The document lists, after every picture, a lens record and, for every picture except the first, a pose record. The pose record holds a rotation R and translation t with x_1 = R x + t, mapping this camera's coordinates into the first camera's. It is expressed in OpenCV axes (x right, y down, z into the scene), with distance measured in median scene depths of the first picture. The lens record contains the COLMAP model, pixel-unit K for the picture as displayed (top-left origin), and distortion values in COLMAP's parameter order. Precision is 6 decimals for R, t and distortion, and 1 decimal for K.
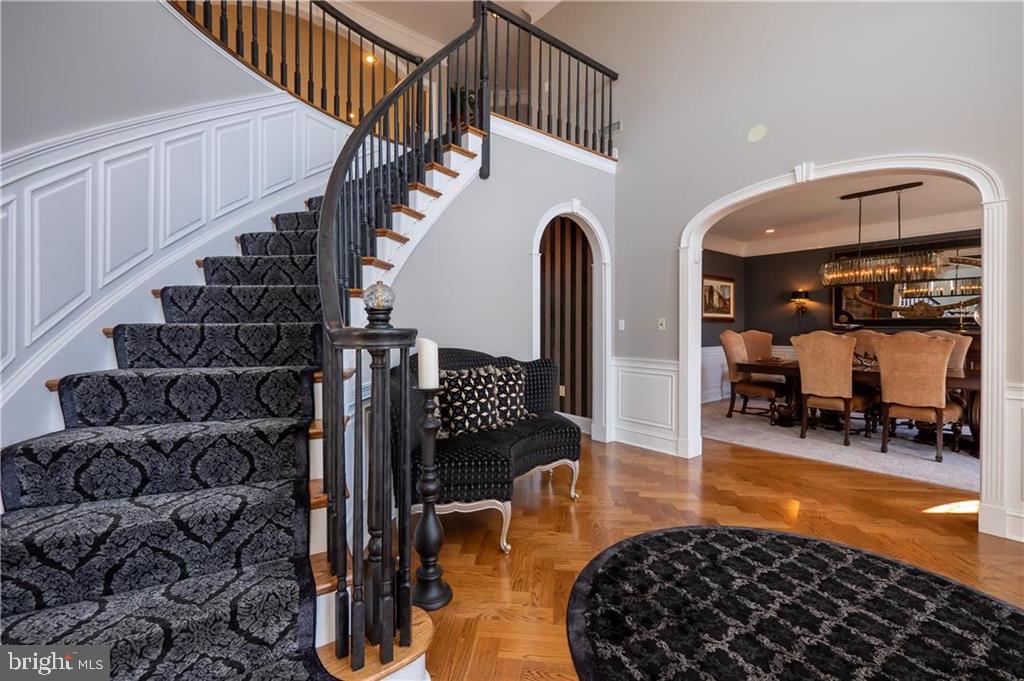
lens RADIAL K [[433.9, 0, 507.2], [0, 433.9, 335.6], [0, 0, 1]] dist [-0.001685, 0.000279]
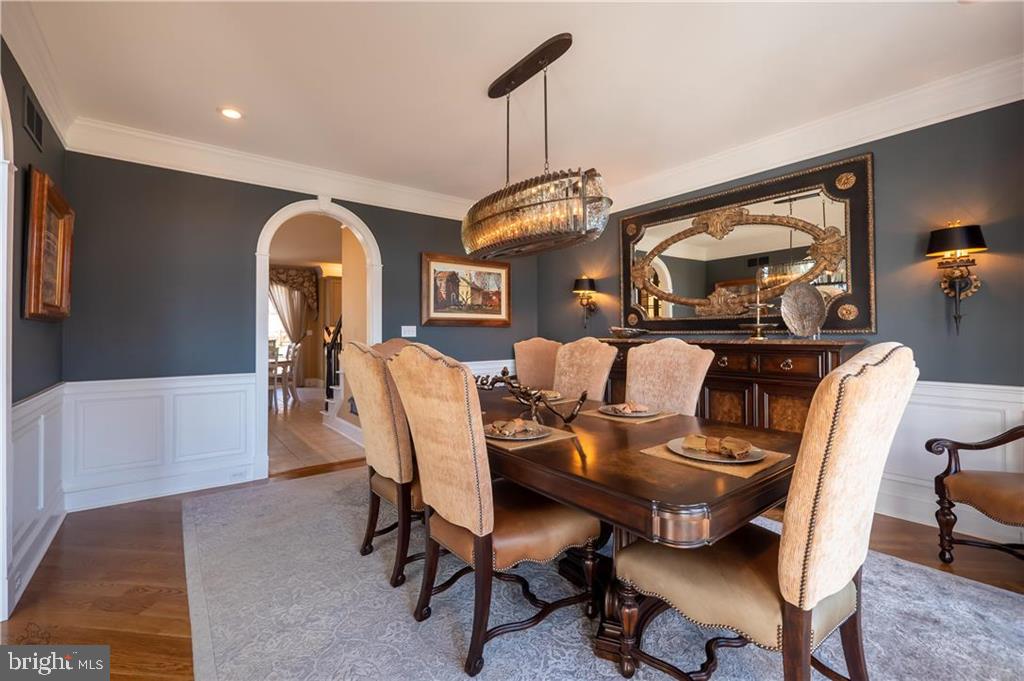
lens RADIAL K [[433.9, 0, 507.2], [0, 433.9, 335.6], [0, 0, 1]] dist [-0.001685, 0.000279]
pose [[0.999957, -0.005716, -0.007338, 0.559477], [0.005636, 0.999925, -0.010860, -0.007874], [0.007399, 0.010819, 0.999914, 0.322625]]
